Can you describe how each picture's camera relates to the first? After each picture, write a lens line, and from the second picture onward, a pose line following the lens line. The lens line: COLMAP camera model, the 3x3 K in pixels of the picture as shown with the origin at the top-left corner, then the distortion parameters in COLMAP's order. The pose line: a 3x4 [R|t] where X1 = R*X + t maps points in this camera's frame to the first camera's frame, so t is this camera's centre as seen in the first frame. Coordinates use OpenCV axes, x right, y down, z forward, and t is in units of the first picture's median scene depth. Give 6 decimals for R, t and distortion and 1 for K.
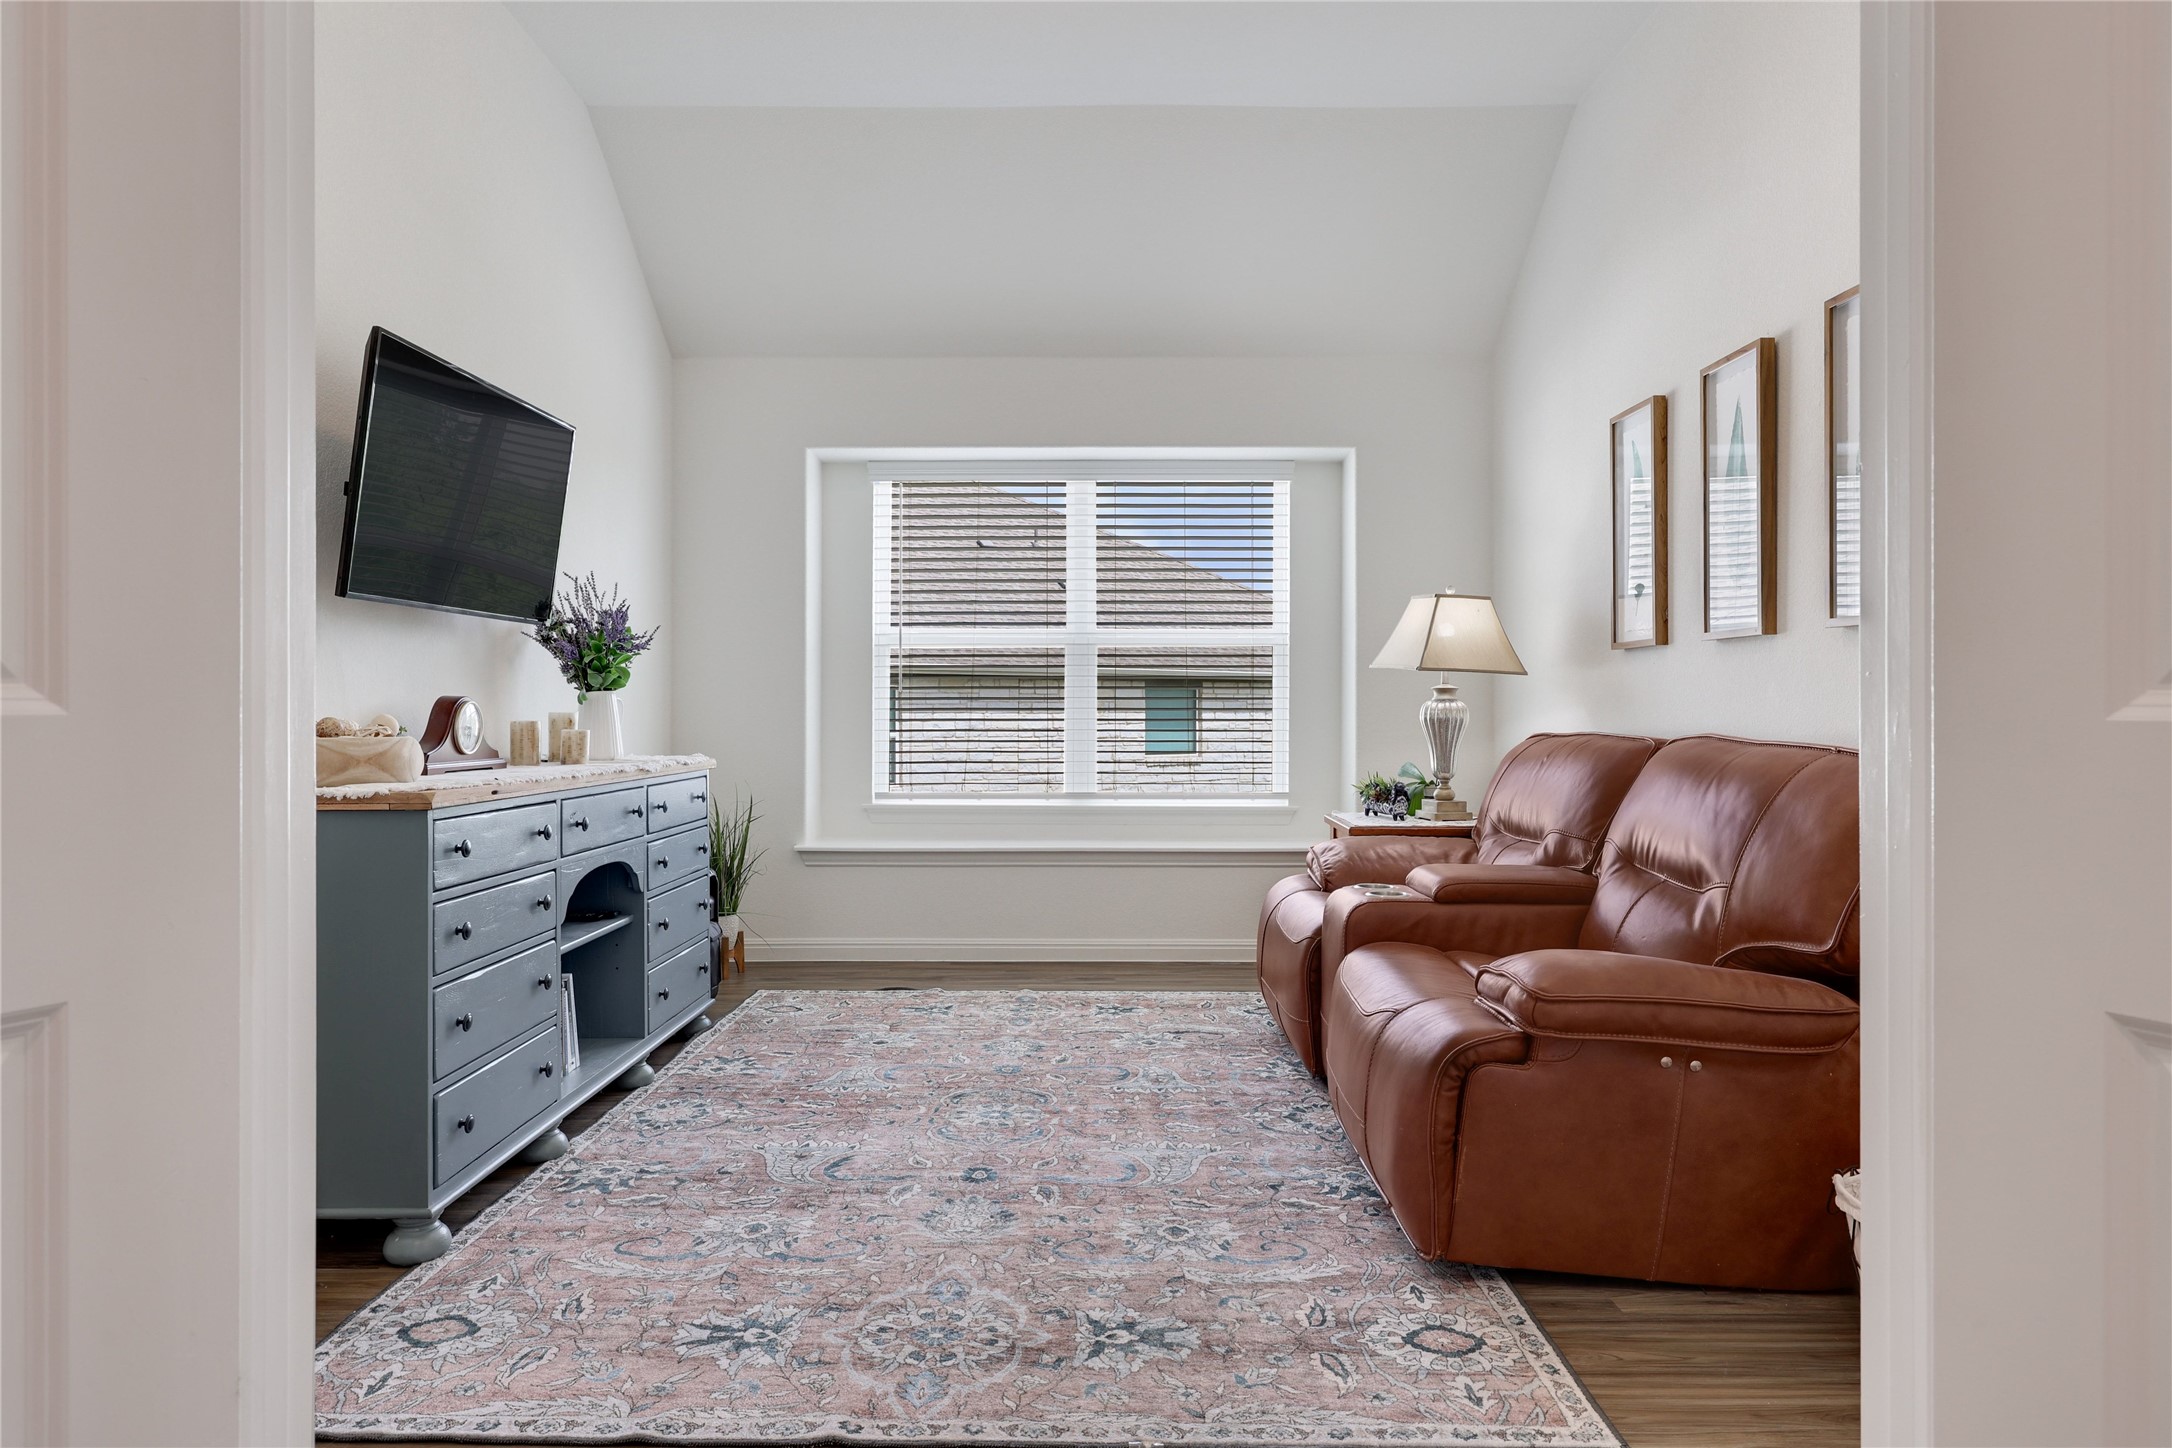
lens RADIAL K [[1368.8, 0, 1088.2], [0, 1368.8, 715.9], [0, 0, 1]] dist [0.000371, 0.000143]
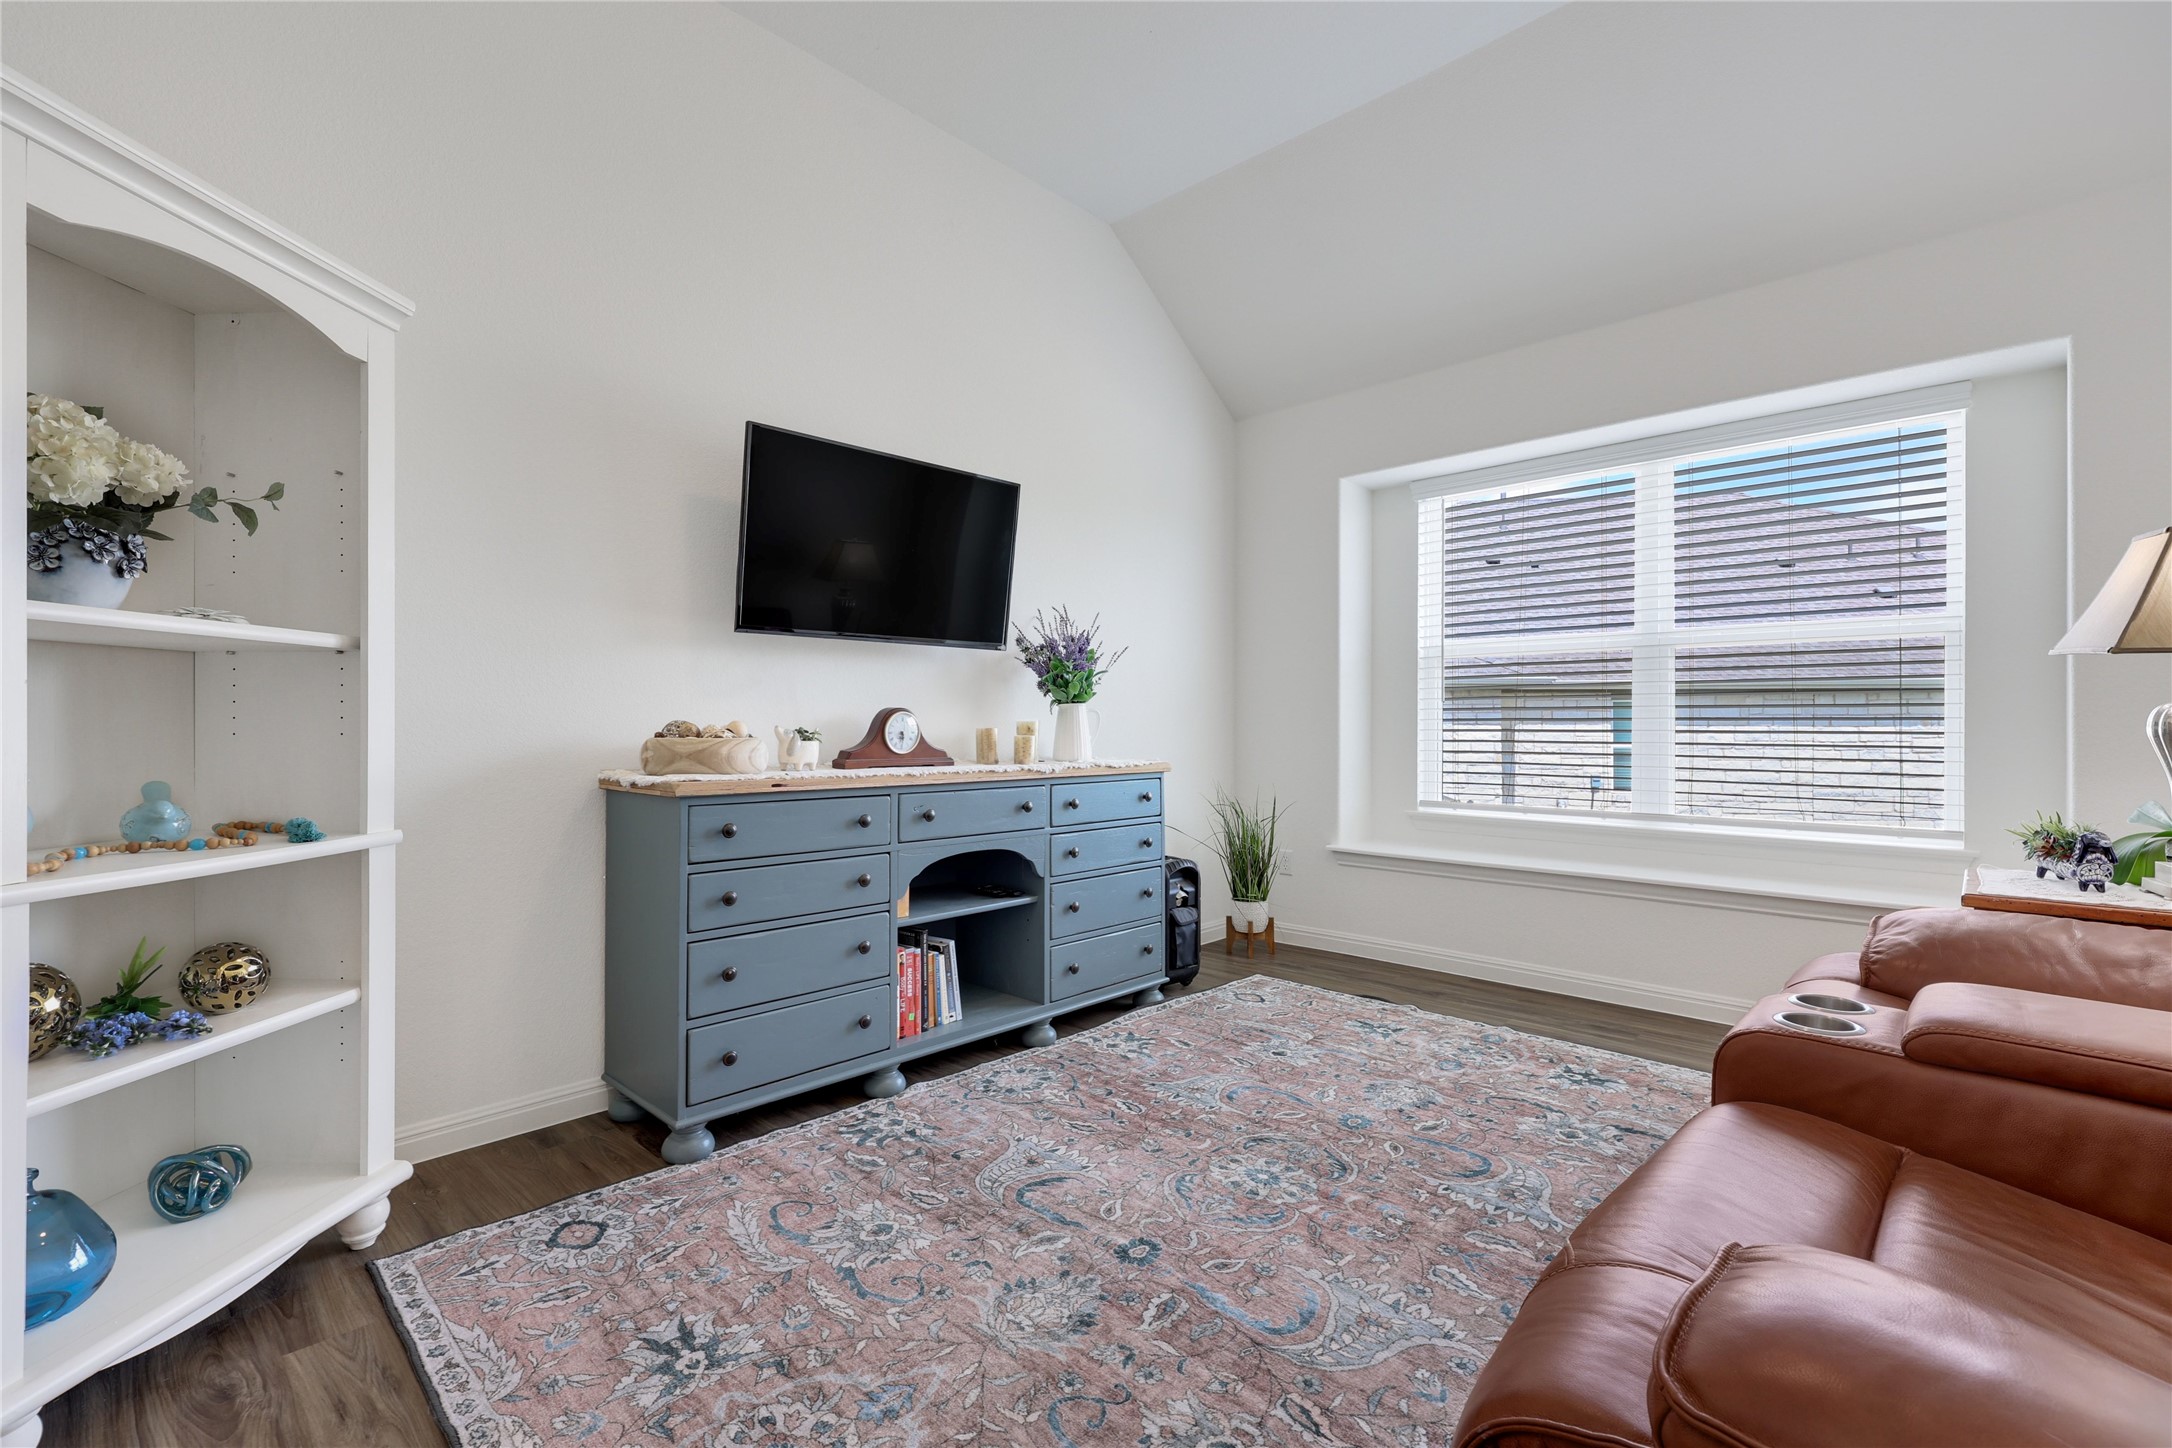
lens RADIAL K [[970.4, 0, 1083.1], [0, 970.4, 727.2], [0, 0, 1]] dist [0.001327, -0.000020]
pose [[0.706606, 0.002316, -0.707604, 0.262745], [-0.003997, 0.999992, -0.000719, 0.002921], [0.707596, 0.003336, 0.706609, 0.429295]]
